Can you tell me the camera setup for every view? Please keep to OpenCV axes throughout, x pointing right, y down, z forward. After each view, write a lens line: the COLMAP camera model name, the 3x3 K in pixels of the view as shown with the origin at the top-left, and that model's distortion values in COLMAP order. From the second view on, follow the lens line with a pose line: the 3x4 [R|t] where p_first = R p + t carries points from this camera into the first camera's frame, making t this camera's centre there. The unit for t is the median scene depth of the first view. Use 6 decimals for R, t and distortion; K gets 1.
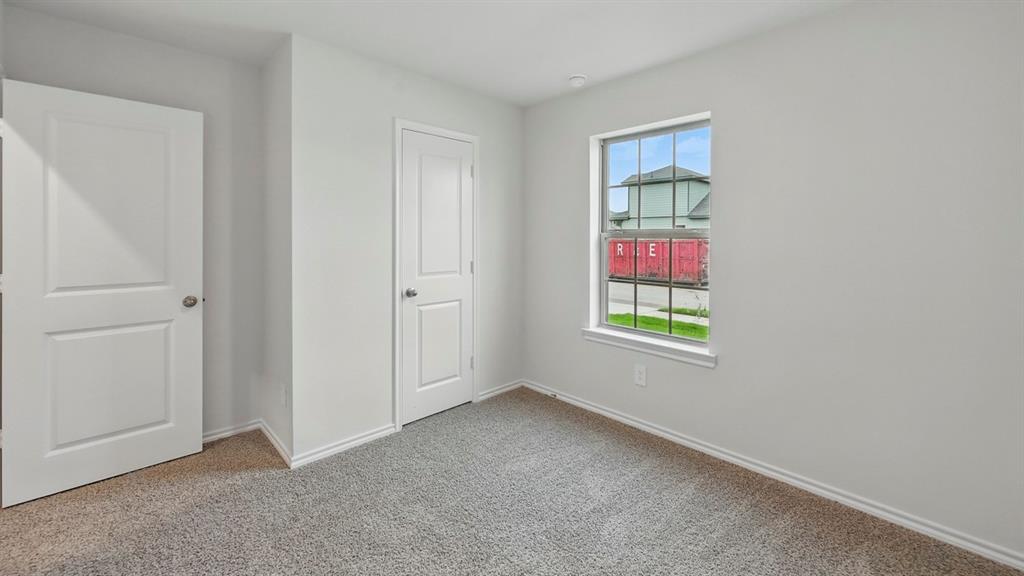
lens RADIAL K [[407.8, 0, 512.2], [0, 407.8, 234.6], [0, 0, 1]] dist [0.000131, 0.000074]
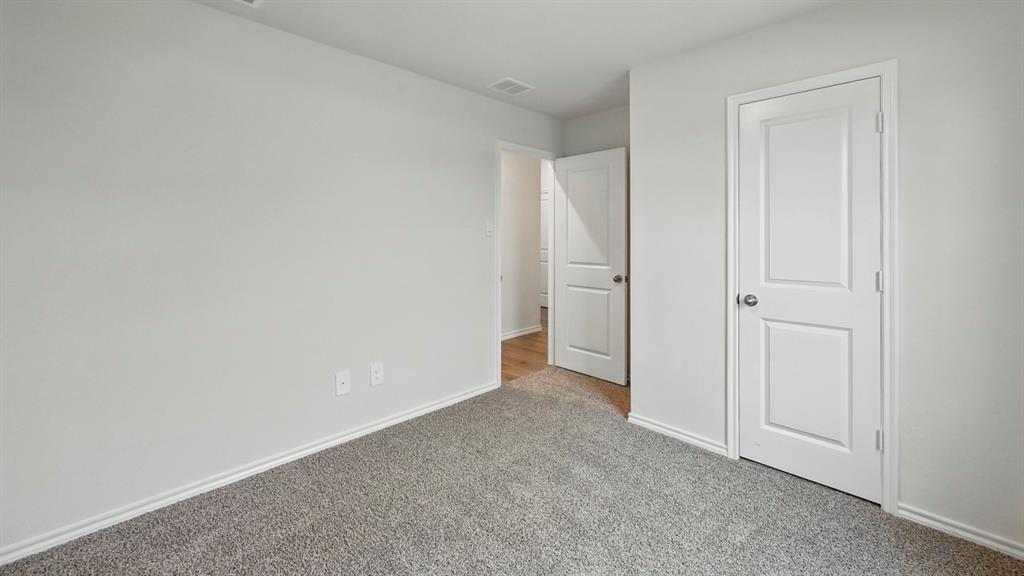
lens RADIAL K [[407.8, 0, 512.2], [0, 407.8, 234.6], [0, 0, 1]] dist [0.000131, 0.000074]
pose [[0.015066, -0.013507, -0.999795, 0.574849], [0.000573, 0.999909, -0.013500, 0.021816], [0.999886, -0.000369, 0.015072, 0.520060]]
